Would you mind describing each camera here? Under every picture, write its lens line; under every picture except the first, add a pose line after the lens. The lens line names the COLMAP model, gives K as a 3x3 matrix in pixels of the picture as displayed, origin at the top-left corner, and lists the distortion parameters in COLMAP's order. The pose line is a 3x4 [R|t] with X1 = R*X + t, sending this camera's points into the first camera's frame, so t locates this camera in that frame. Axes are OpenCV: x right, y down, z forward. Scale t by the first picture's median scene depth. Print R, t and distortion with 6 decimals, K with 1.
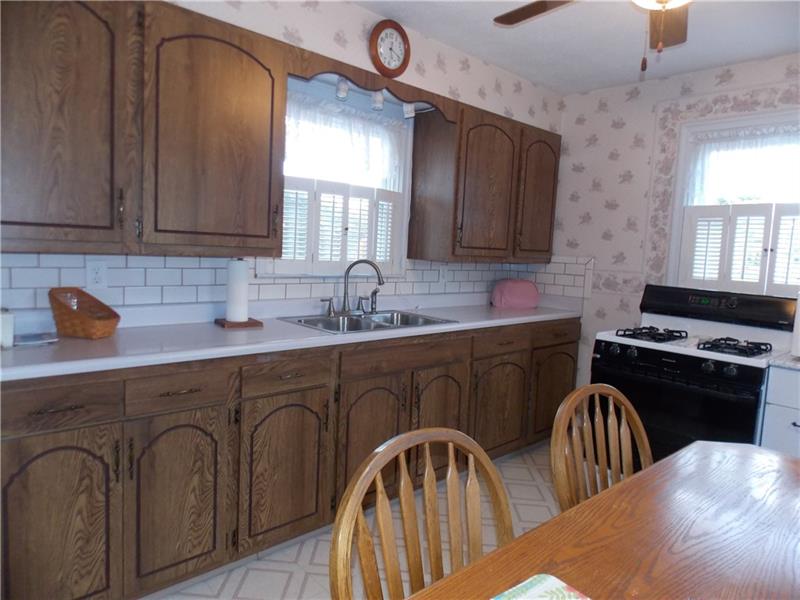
lens RADIAL K [[529.5, 0, 402.4], [0, 529.5, 295.9], [0, 0, 1]] dist [-0.004819, 0.000657]
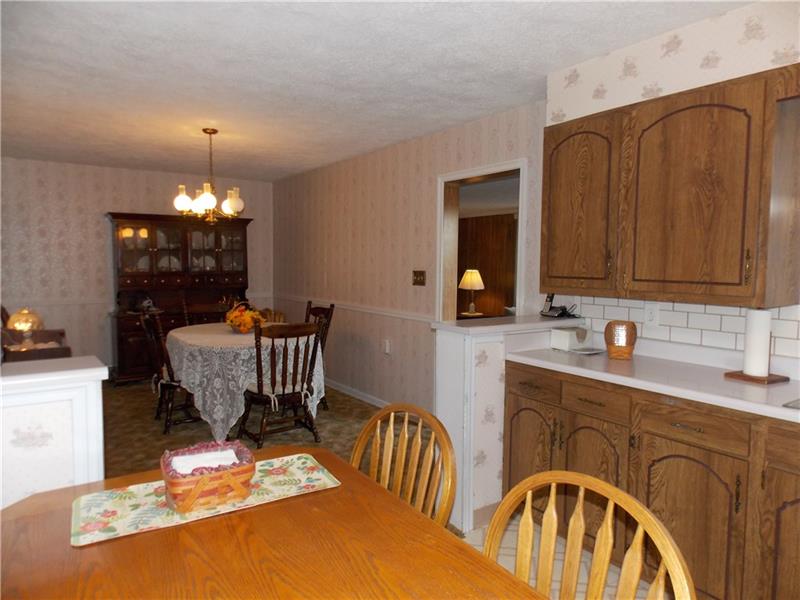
lens RADIAL K [[529.5, 0, 402.4], [0, 529.5, 295.9], [0, 0, 1]] dist [-0.004819, 0.000657]
pose [[-0.143514, 0.007936, -0.989616, 0.868549], [-0.115362, 0.993017, 0.024693, -0.052513], [0.982902, 0.117708, -0.141596, 0.636138]]
